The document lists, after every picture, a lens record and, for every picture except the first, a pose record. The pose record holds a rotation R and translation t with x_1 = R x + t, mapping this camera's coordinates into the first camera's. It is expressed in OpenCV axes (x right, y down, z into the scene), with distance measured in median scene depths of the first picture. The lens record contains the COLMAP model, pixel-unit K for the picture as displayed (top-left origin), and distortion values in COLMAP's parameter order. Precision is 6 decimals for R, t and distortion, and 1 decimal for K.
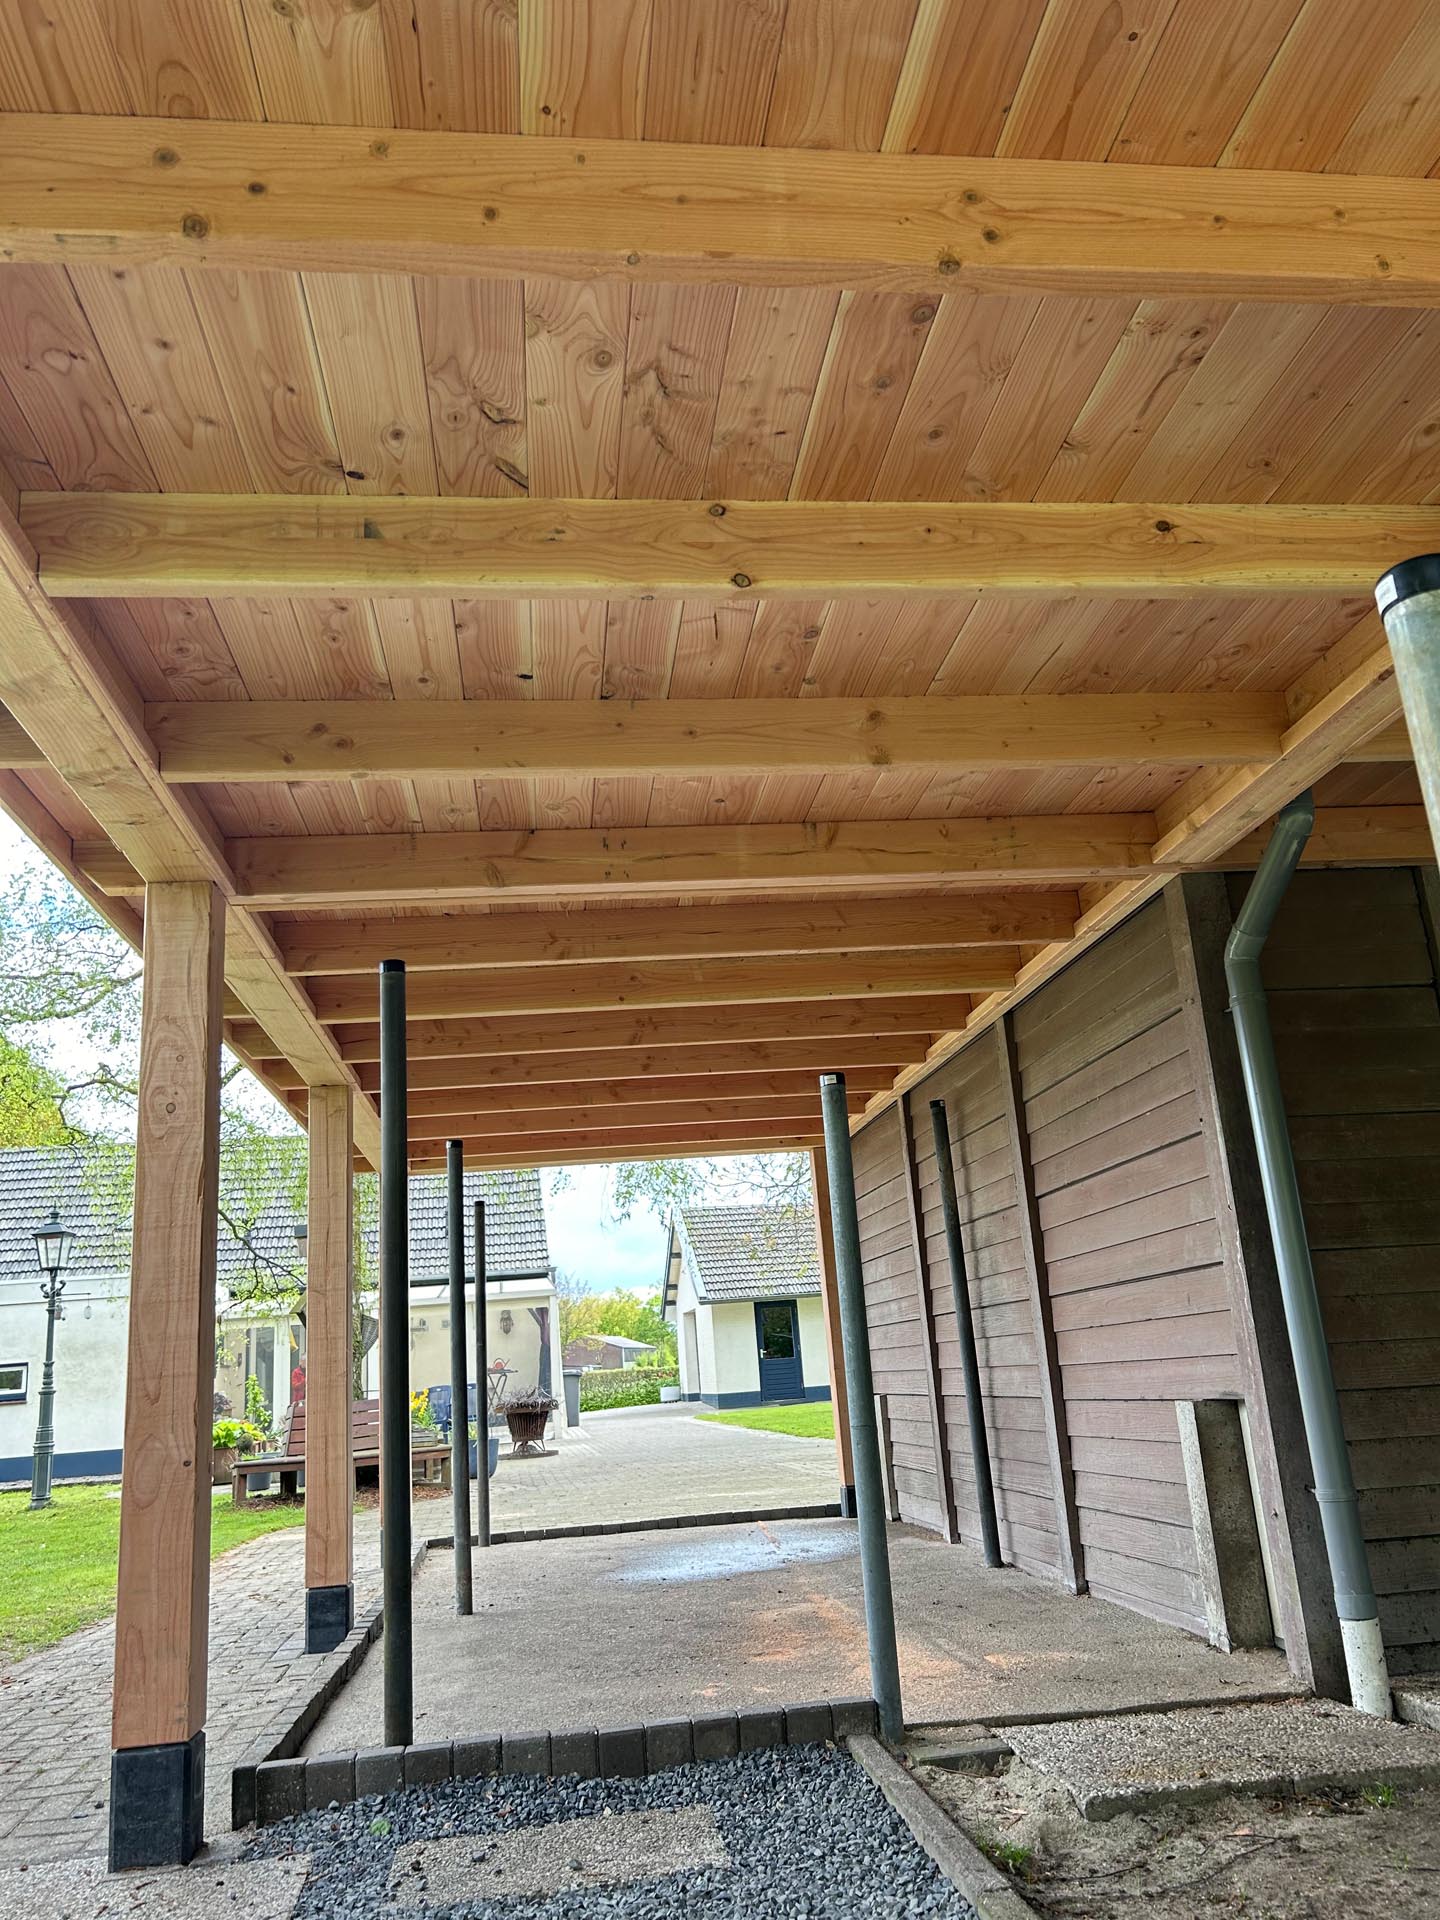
lens RADIAL K [[1437.8, 0, 712.8], [0, 1437.8, 964.1], [0, 0, 1]] dist [0.059605, -0.076525]
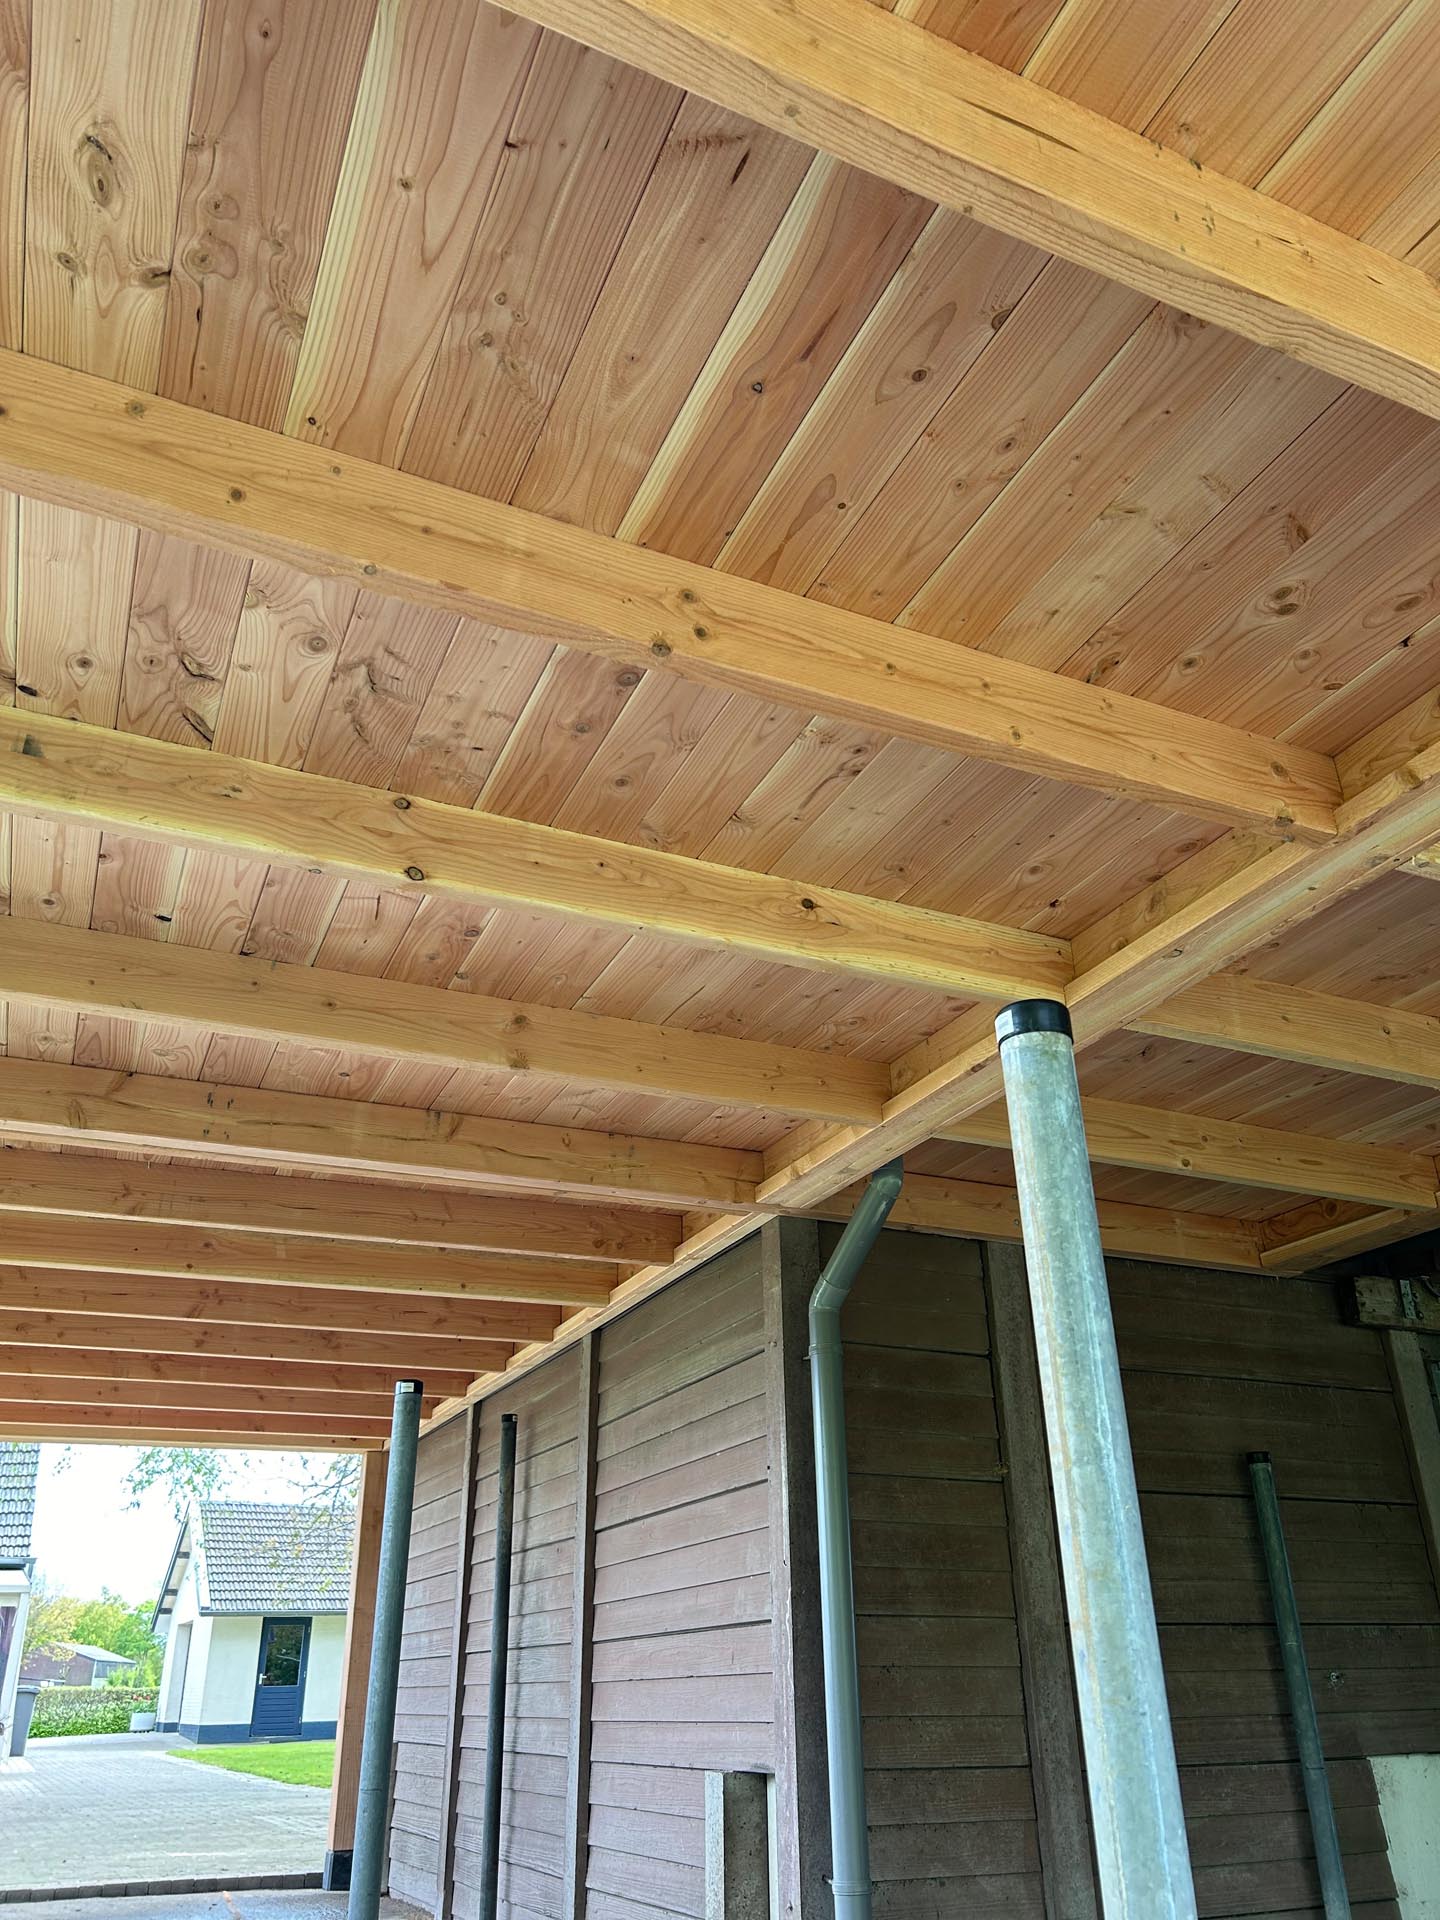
lens RADIAL K [[1437.8, 0, 712.8], [0, 1437.8, 964.1], [0, 0, 1]] dist [0.059605, -0.076525]
pose [[0.952137, 0.184009, 0.244082, -0.010384], [-0.131854, 0.967642, -0.215138, -0.010200], [-0.275772, 0.172658, 0.945589, 0.000376]]
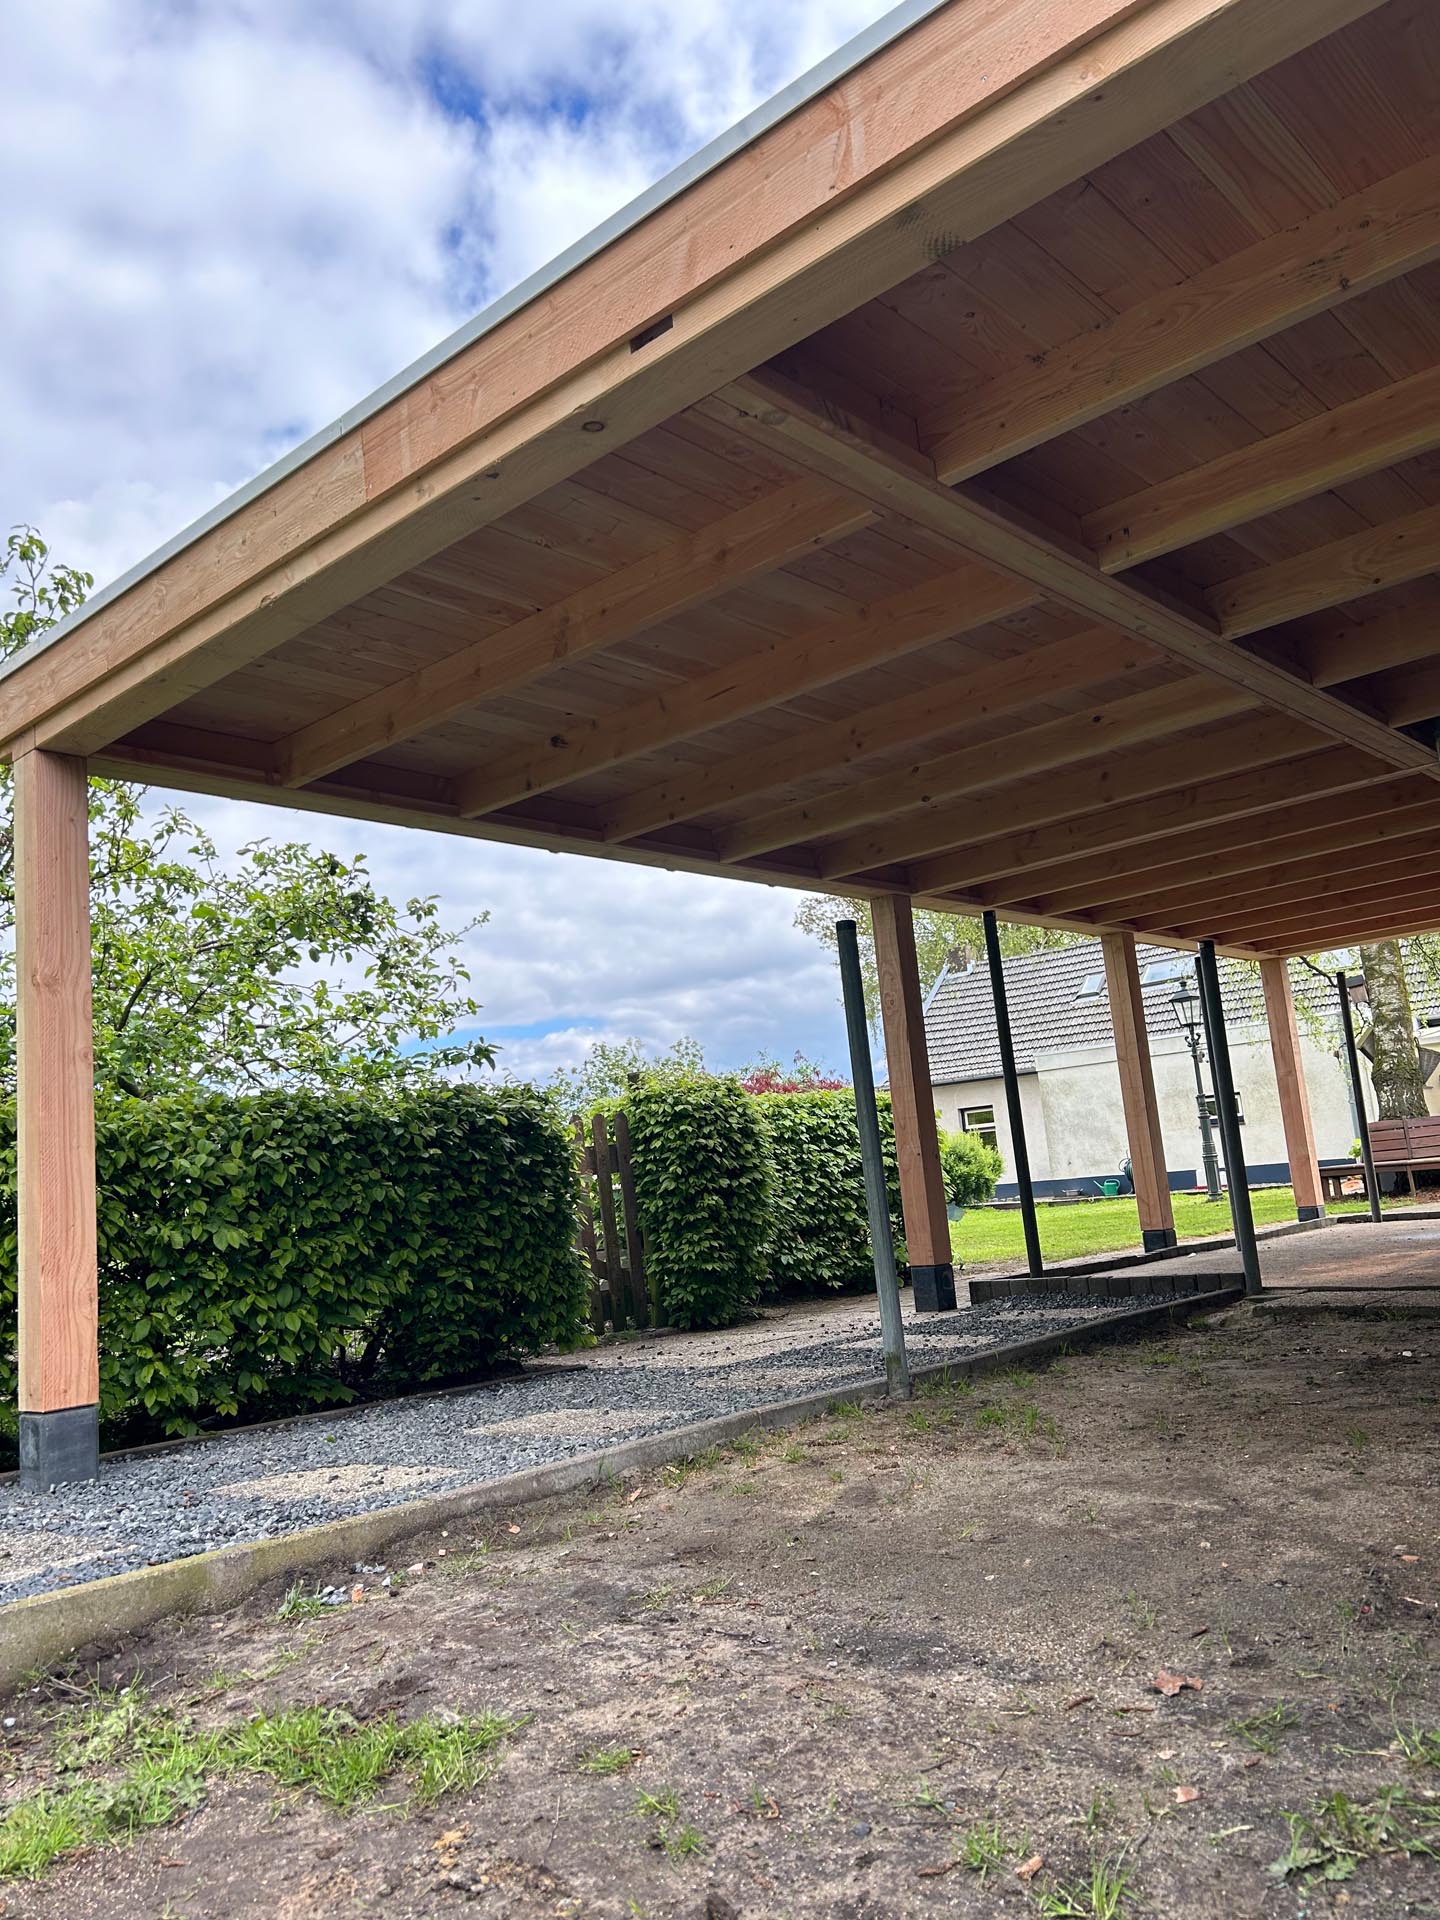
lens RADIAL K [[1437.8, 0, 712.8], [0, 1437.8, 964.1], [0, 0, 1]] dist [0.059605, -0.076525]
pose [[0.656824, -0.103614, -0.746891, 1.010005], [0.238909, 0.968079, 0.075801, -0.174523], [0.715196, -0.228227, 0.660612, -0.586571]]
